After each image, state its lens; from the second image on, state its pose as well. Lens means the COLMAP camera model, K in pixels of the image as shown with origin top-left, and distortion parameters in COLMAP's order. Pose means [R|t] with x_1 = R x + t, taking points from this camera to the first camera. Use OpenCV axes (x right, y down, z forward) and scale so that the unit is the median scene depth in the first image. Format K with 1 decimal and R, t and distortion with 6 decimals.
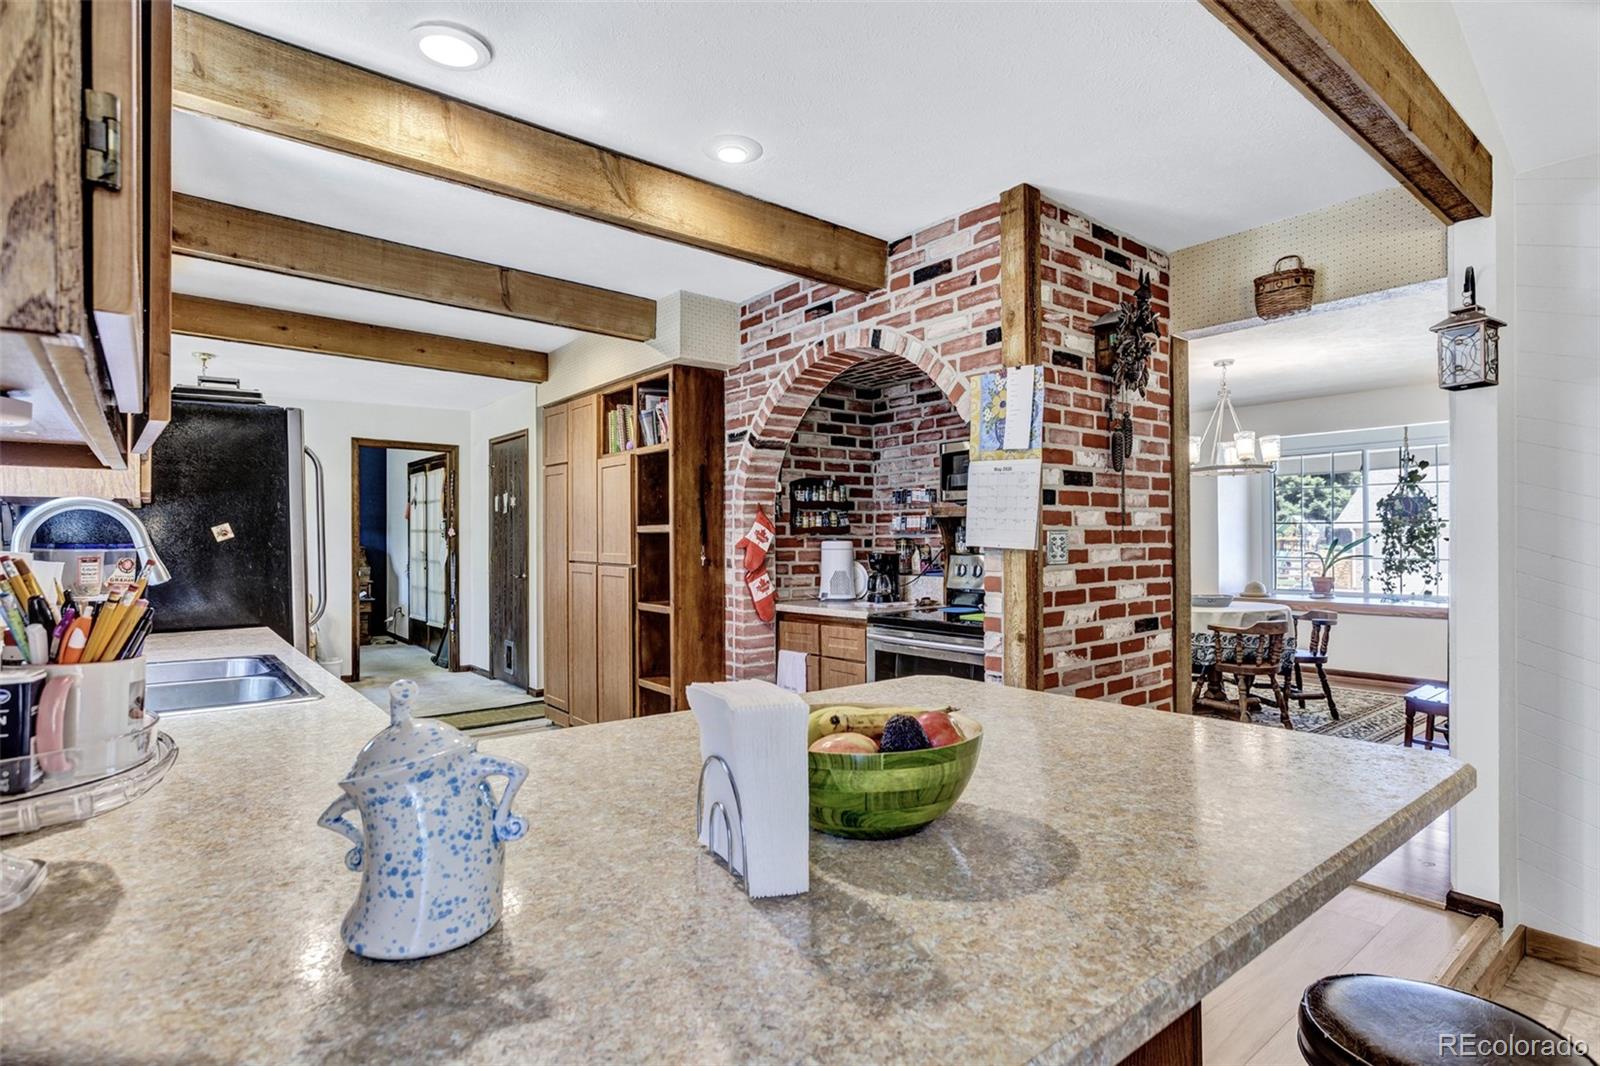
lens RADIAL K [[802.1, 0, 809.9], [0, 802.1, 534.6], [0, 0, 1]] dist [-0.009887, 0.003795]
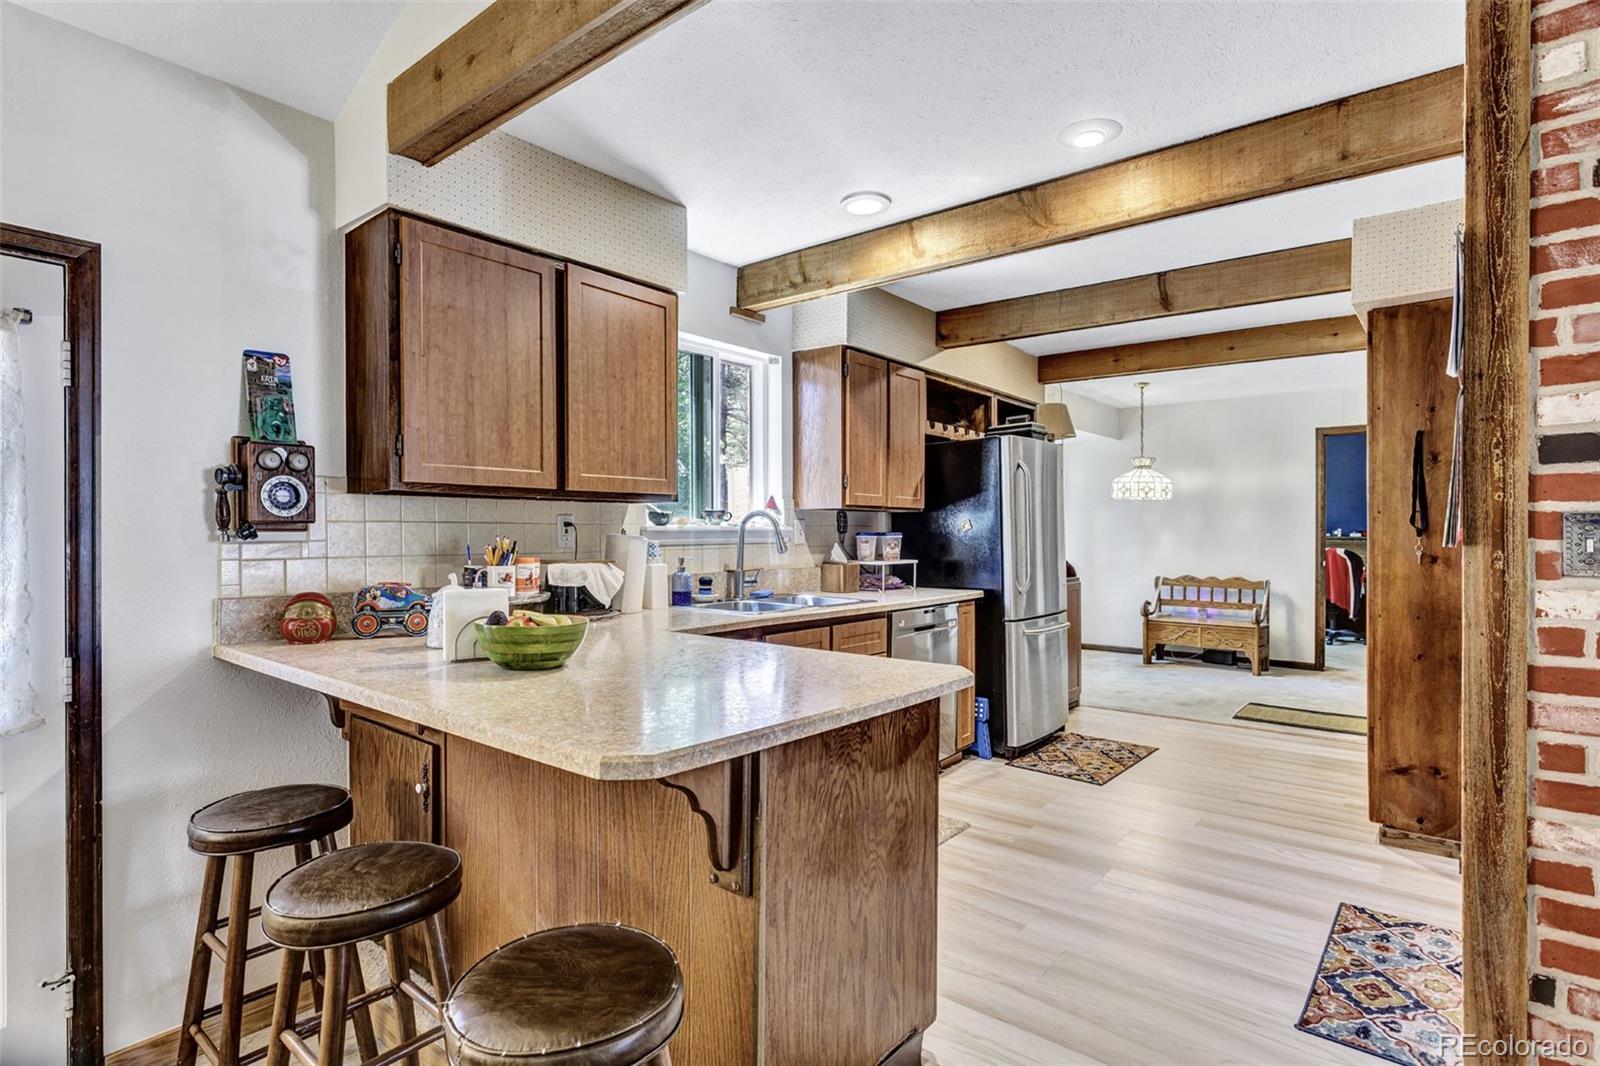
lens RADIAL K [[802.1, 0, 800.9], [0, 802.1, 541.0], [0, 0, 1]] dist [-0.009887, 0.003795]
pose [[0.201146, 0.012785, -0.979478, 0.496305], [0.007728, 0.999863, 0.014639, 0.001788], [0.979531, -0.010514, 0.201019, 0.278393]]
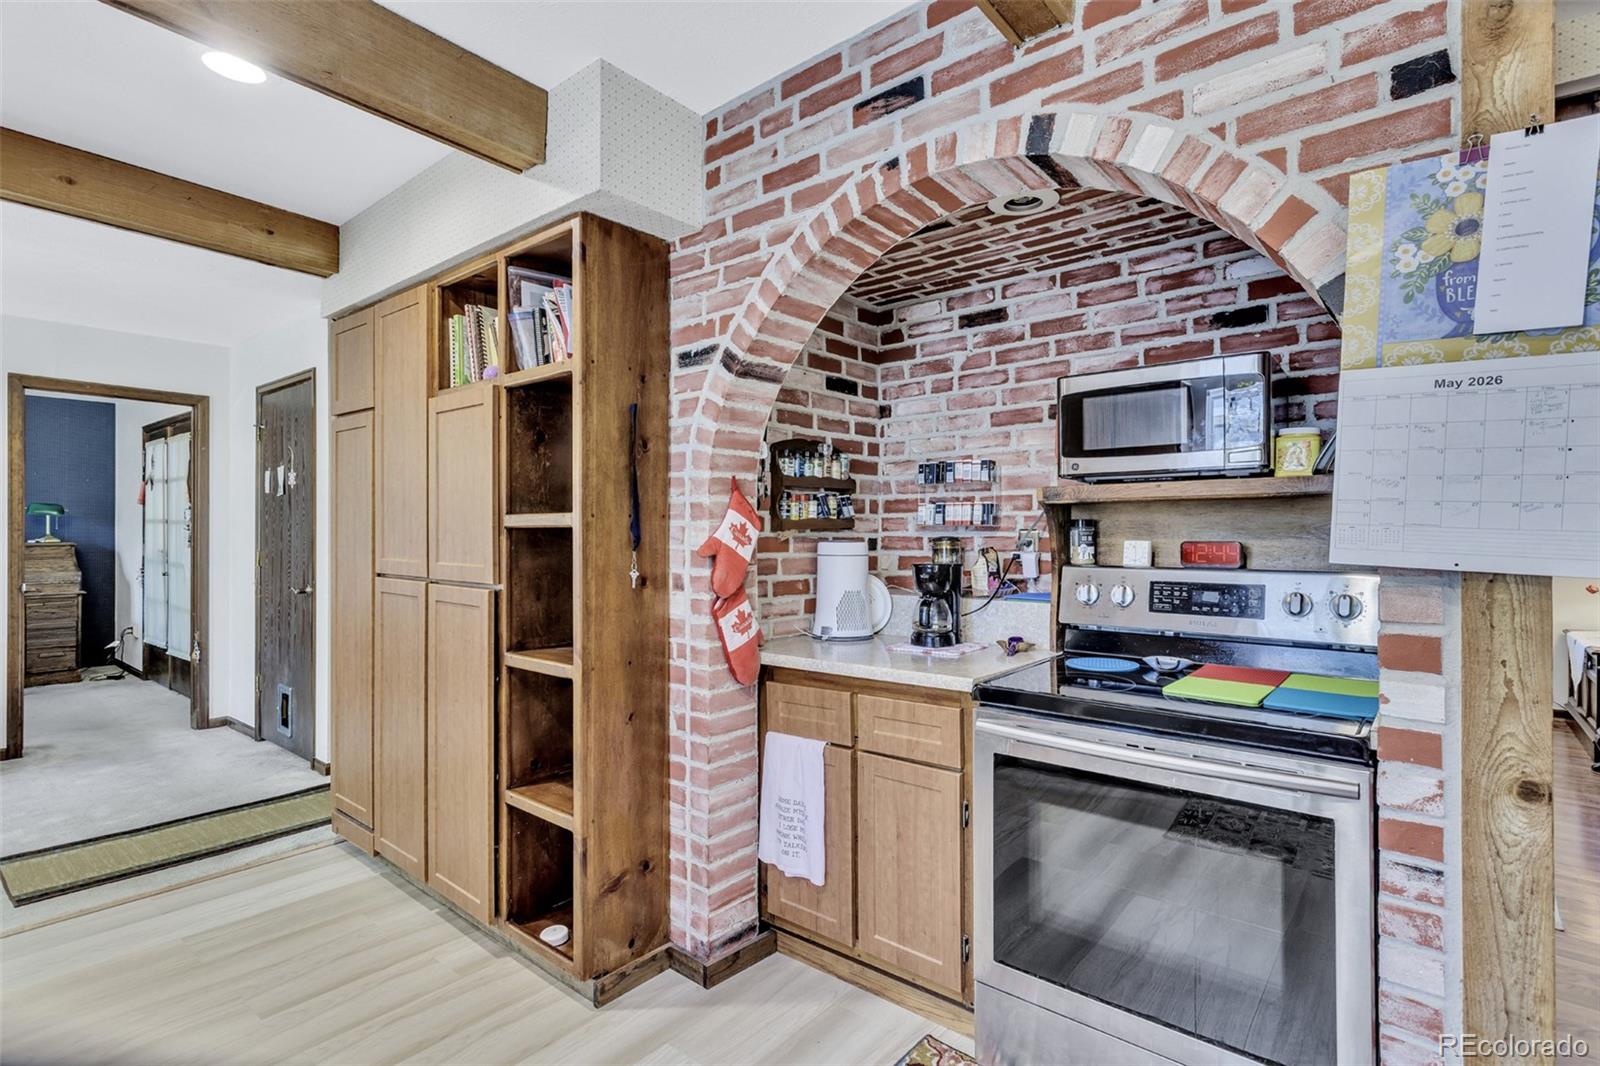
lens RADIAL K [[794.0, 0, 811.2], [0, 794.0, 530.8], [0, 0, 1]] dist [0.002111, 0.002885]
pose [[0.981929, 0.004399, 0.189200, -0.118736], [-0.005008, 0.999984, 0.002740, -0.002515], [-0.189185, -0.003638, 0.981935, 0.448746]]
